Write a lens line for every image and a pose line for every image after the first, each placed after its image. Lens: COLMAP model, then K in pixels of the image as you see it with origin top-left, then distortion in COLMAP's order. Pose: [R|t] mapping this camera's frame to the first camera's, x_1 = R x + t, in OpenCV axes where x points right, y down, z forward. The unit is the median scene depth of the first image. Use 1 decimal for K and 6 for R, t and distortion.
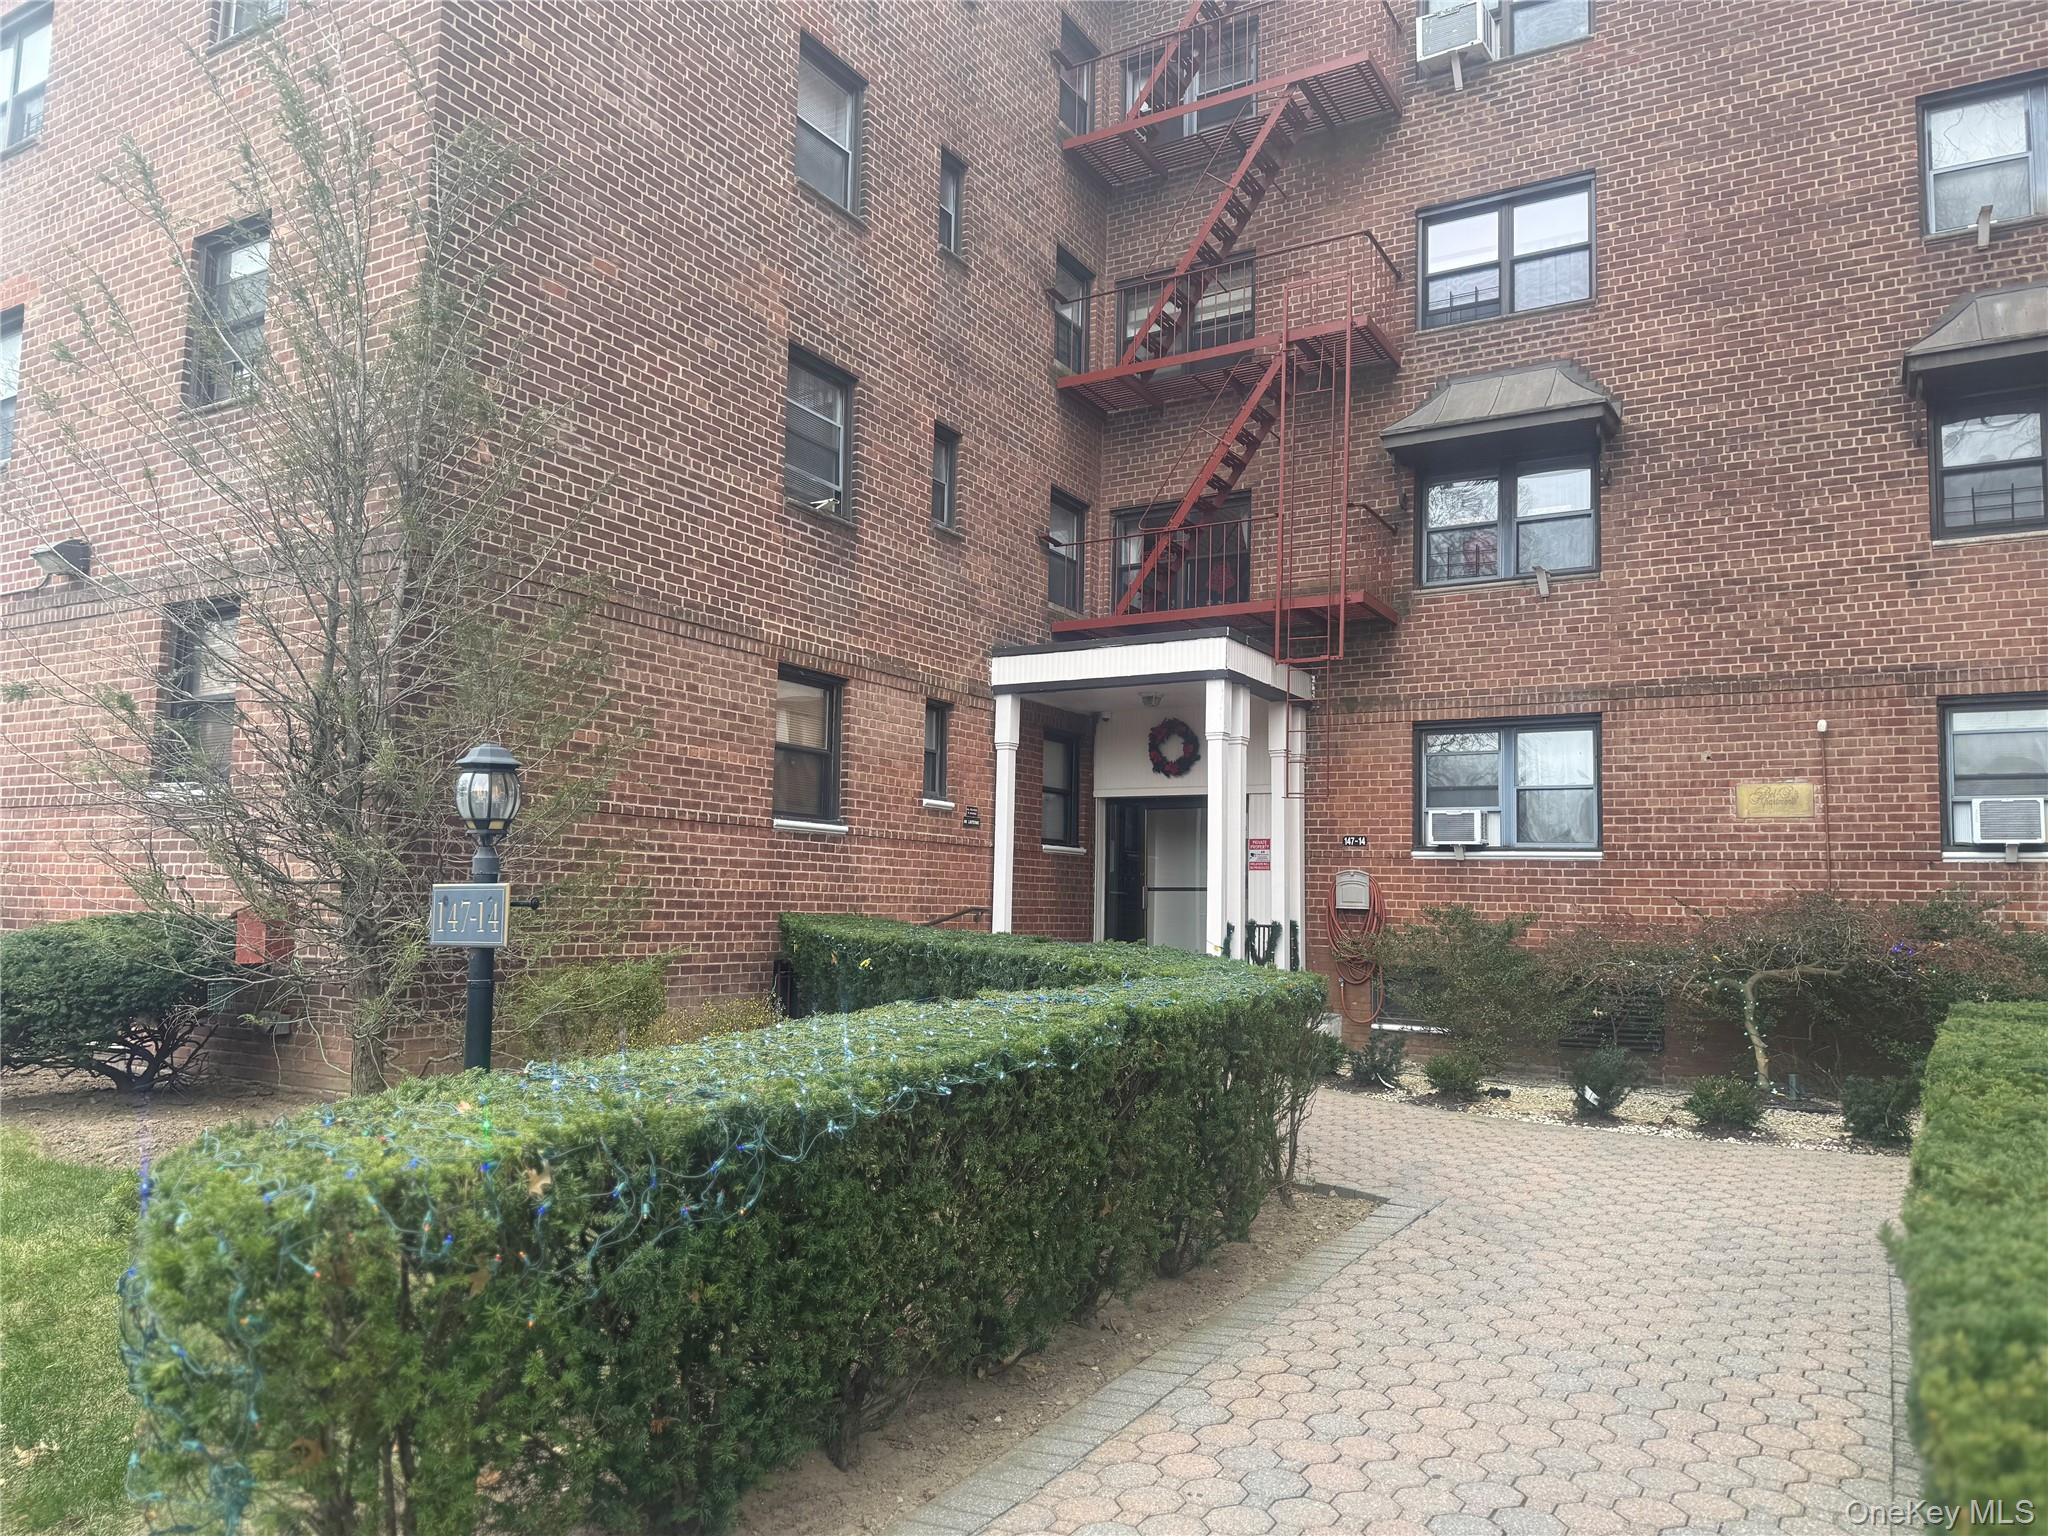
lens RADIAL K [[1466.6, 0, 1026.0], [0, 1466.6, 778.2], [0, 0, 1]] dist [0.079607, -0.090219]
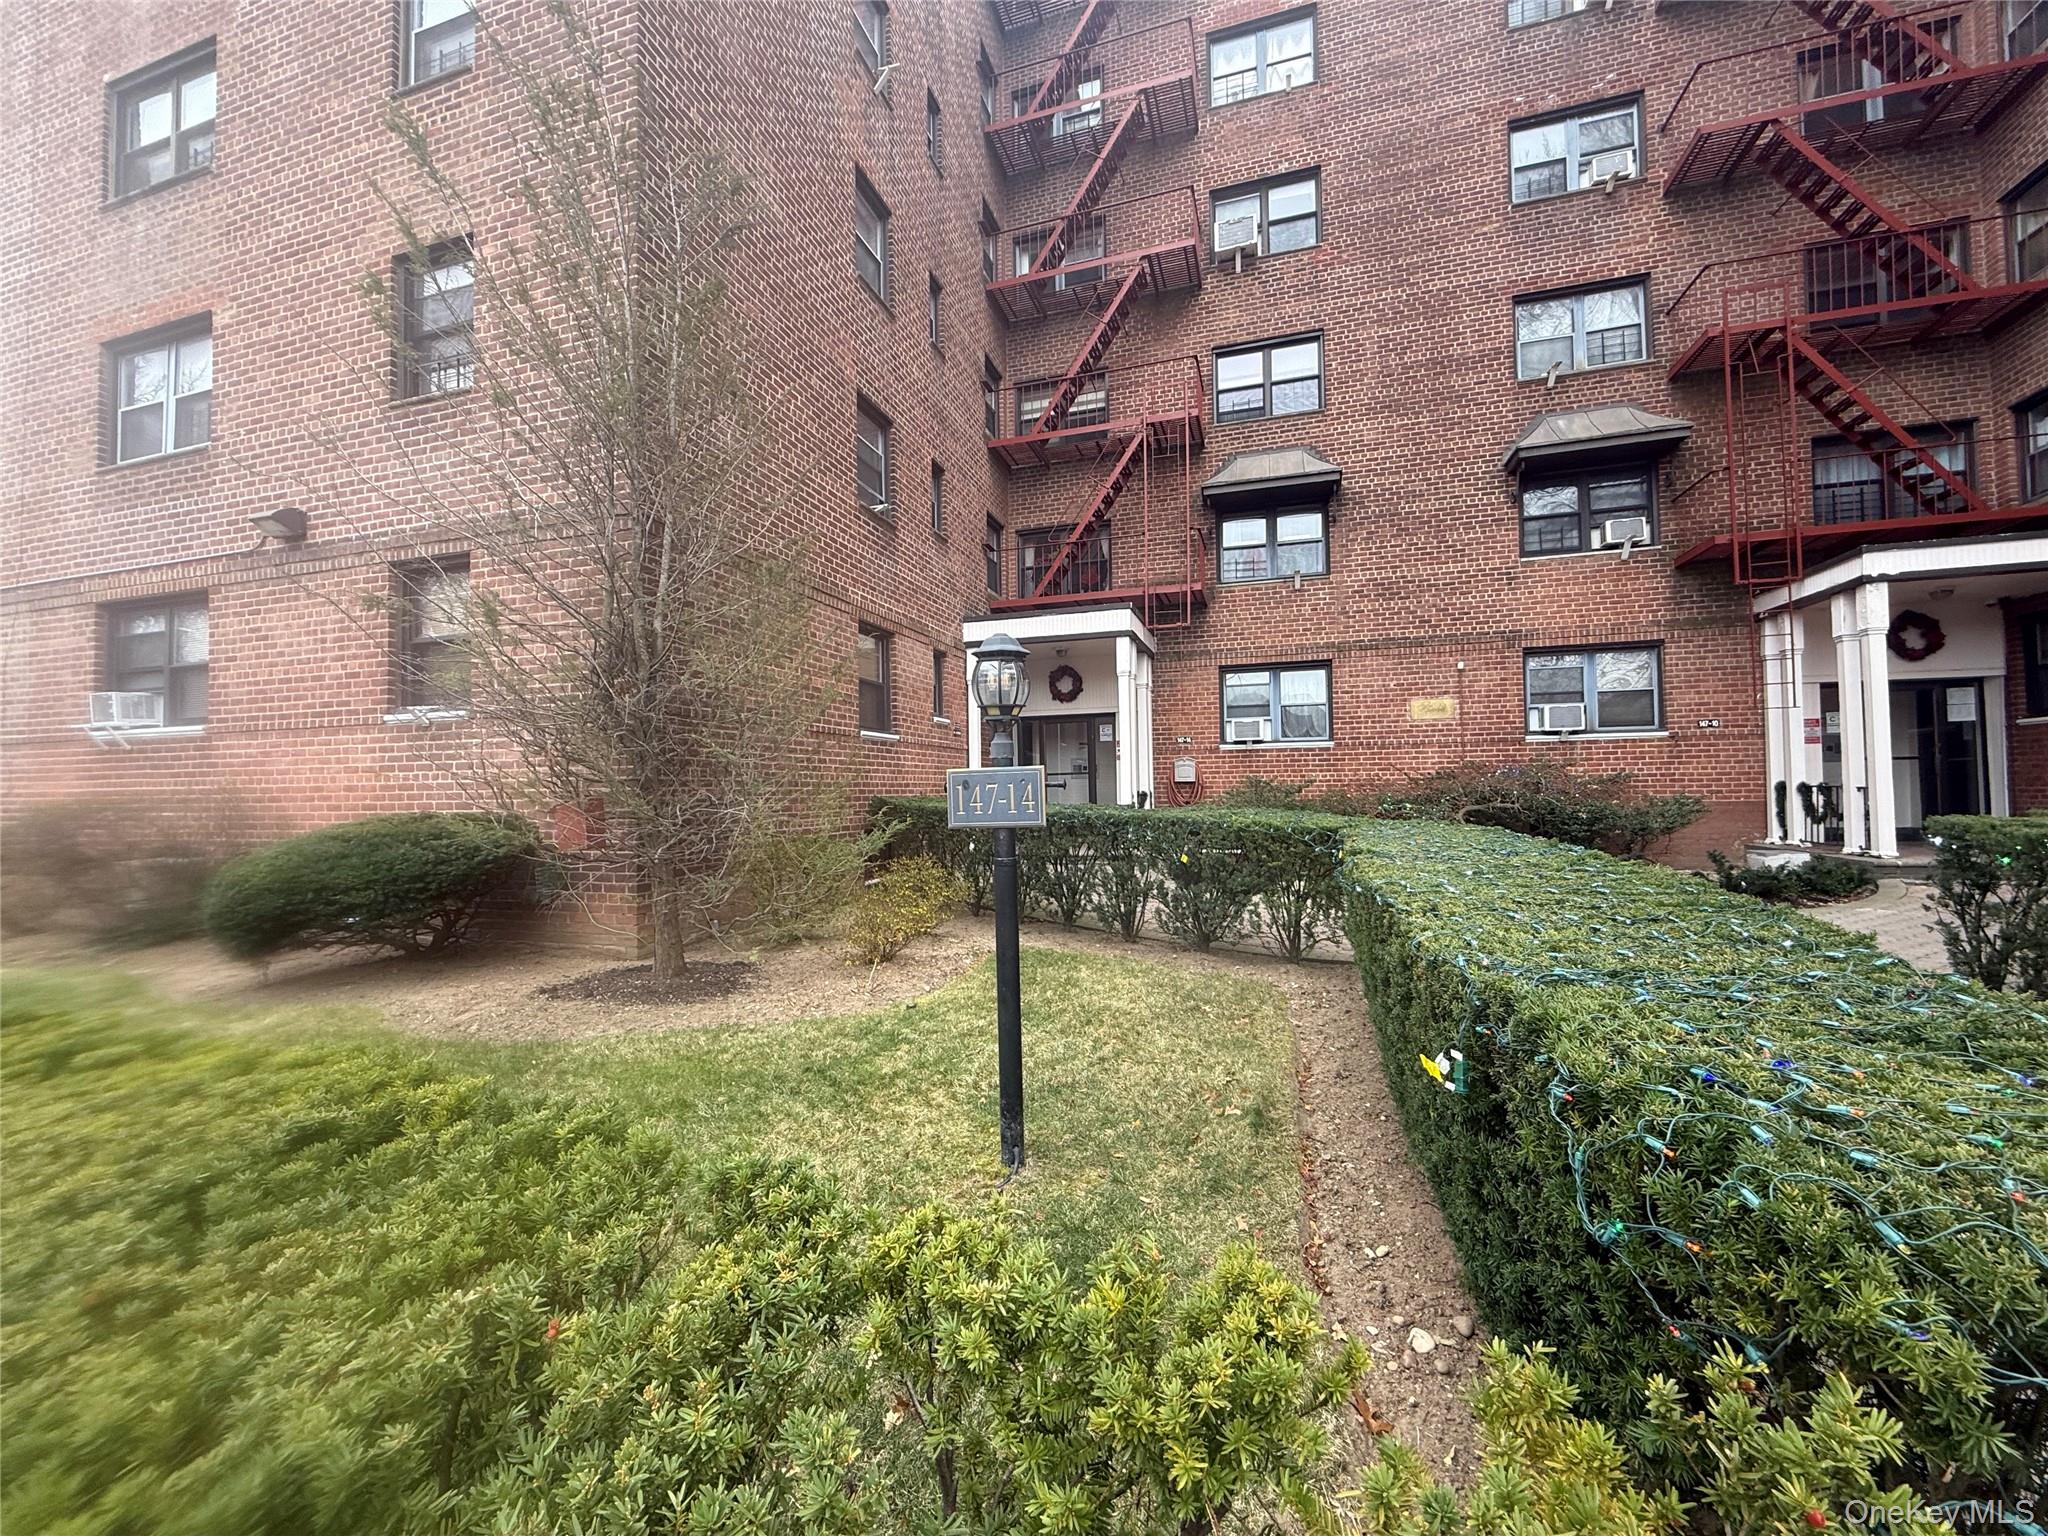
lens RADIAL K [[836.0, 0, 1023.5], [0, 836.0, 772.1], [0, 0, 1]] dist [0.000145, 0.000421]
pose [[0.973123, -0.031171, 0.228165, -0.188716], [0.015775, 0.997492, 0.068997, 0.013436], [-0.229743, -0.063543, 0.971175, 0.164088]]
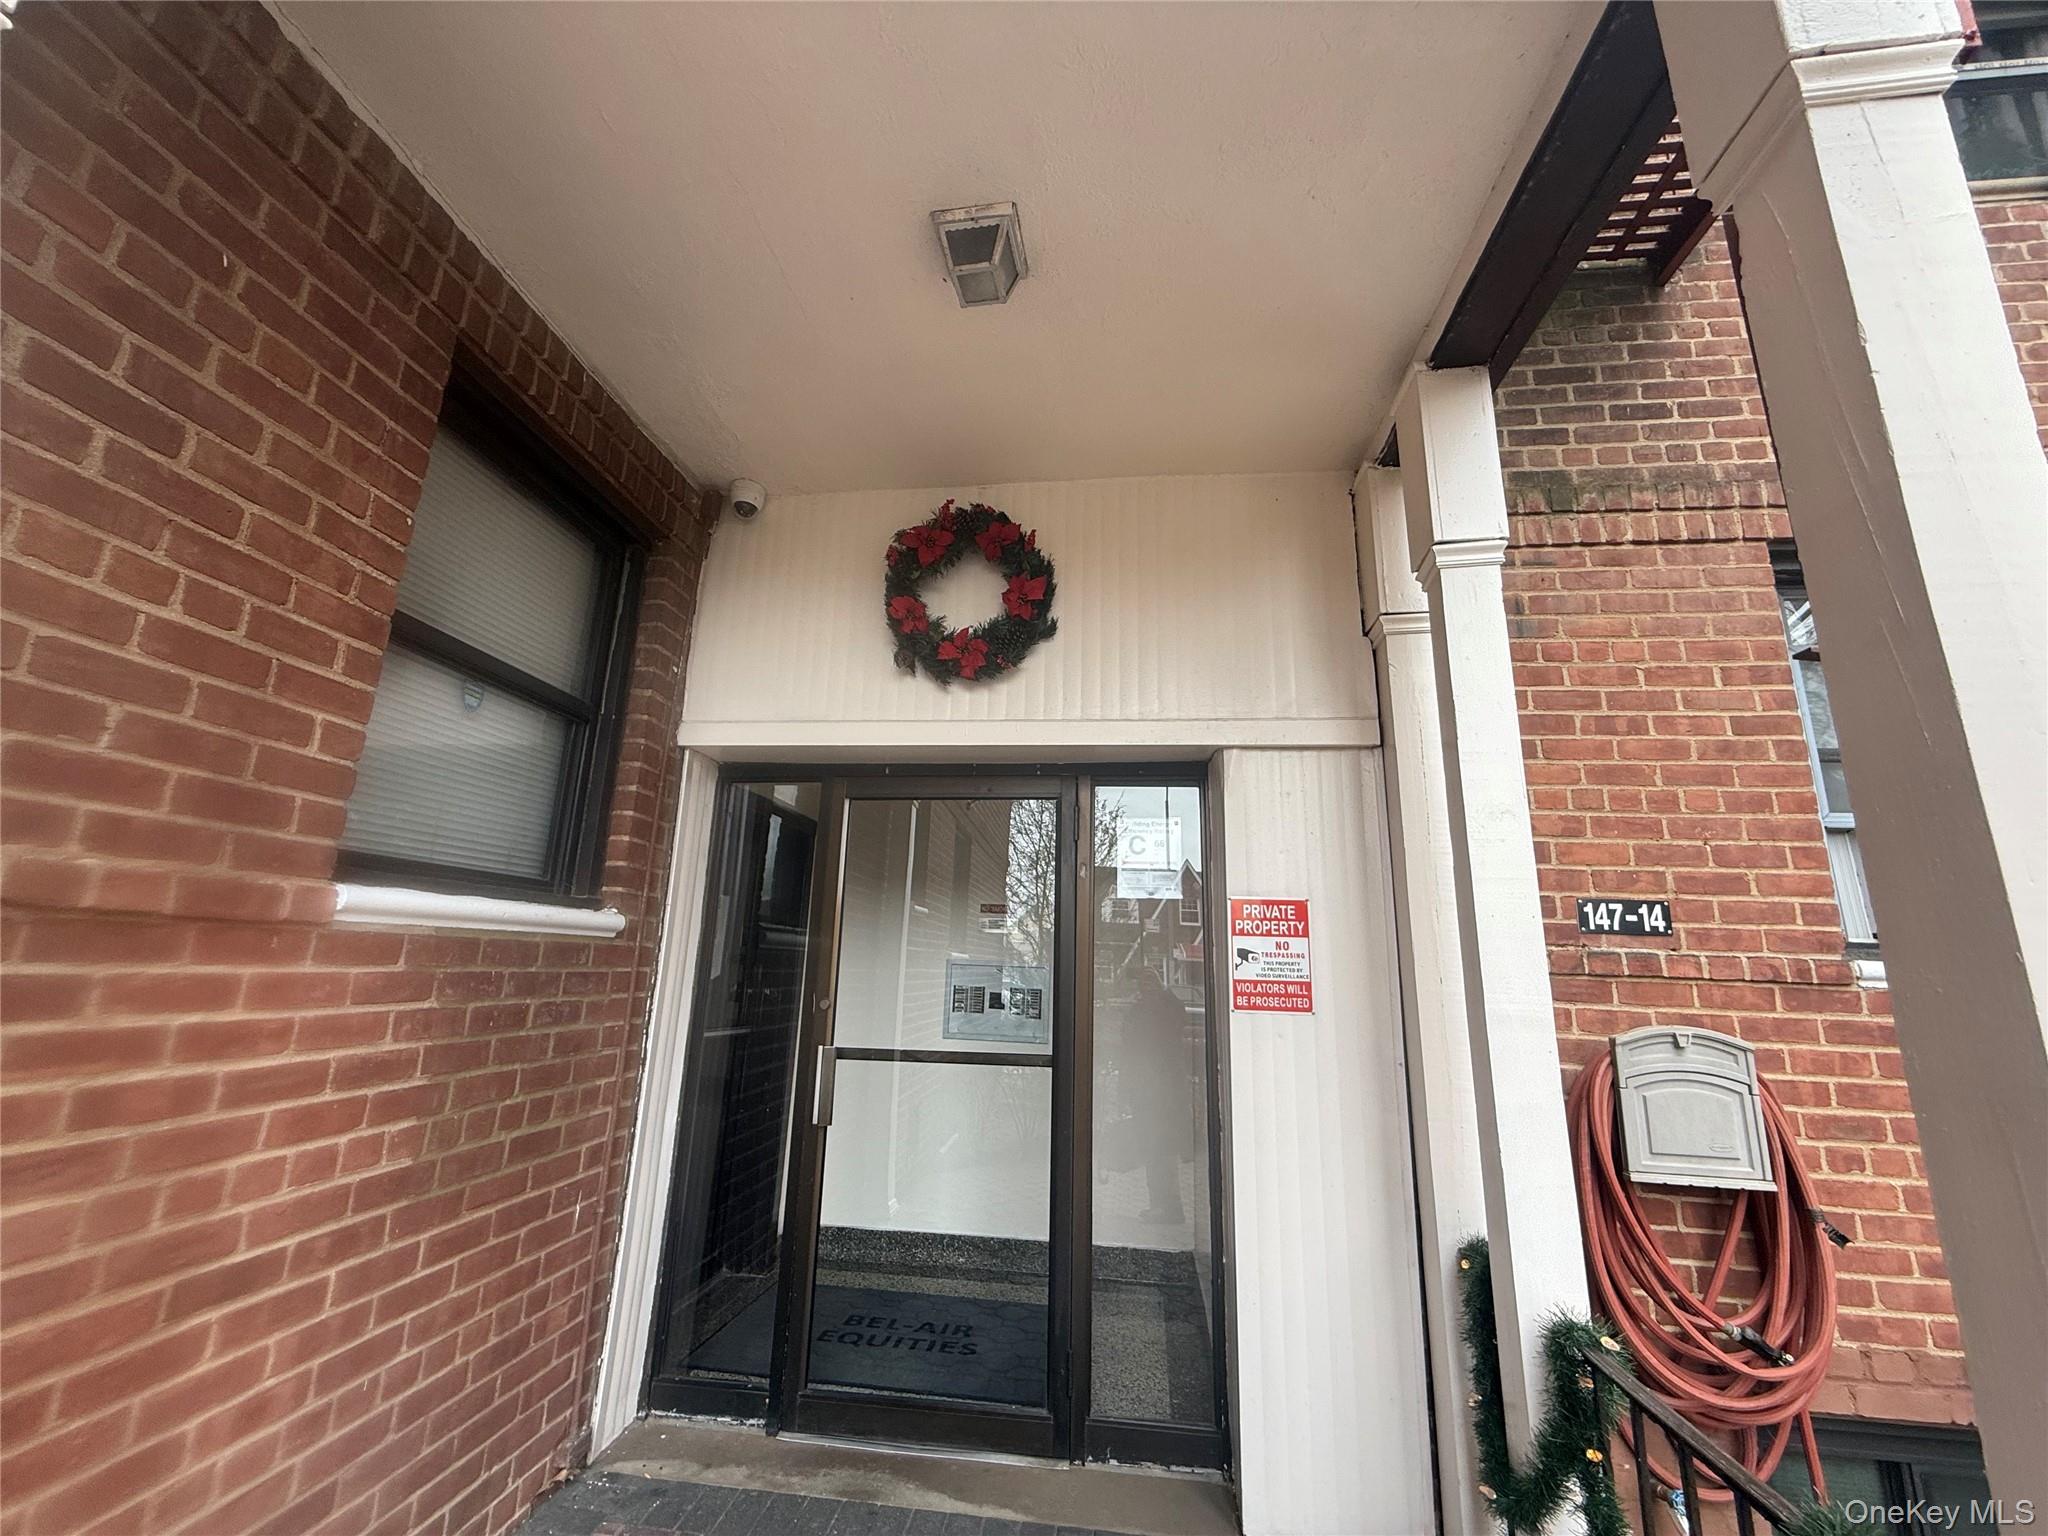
lens RADIAL K [[836.0, 0, 1018.8], [0, 836.0, 758.5], [0, 0, 1]] dist [0.000145, 0.000421]
pose [[0.910762, 0.102718, 0.399952, 0.053849], [-0.047165, 0.988105, -0.146369, 0.048542], [-0.410229, 0.114444, 0.904773, 1.047647]]
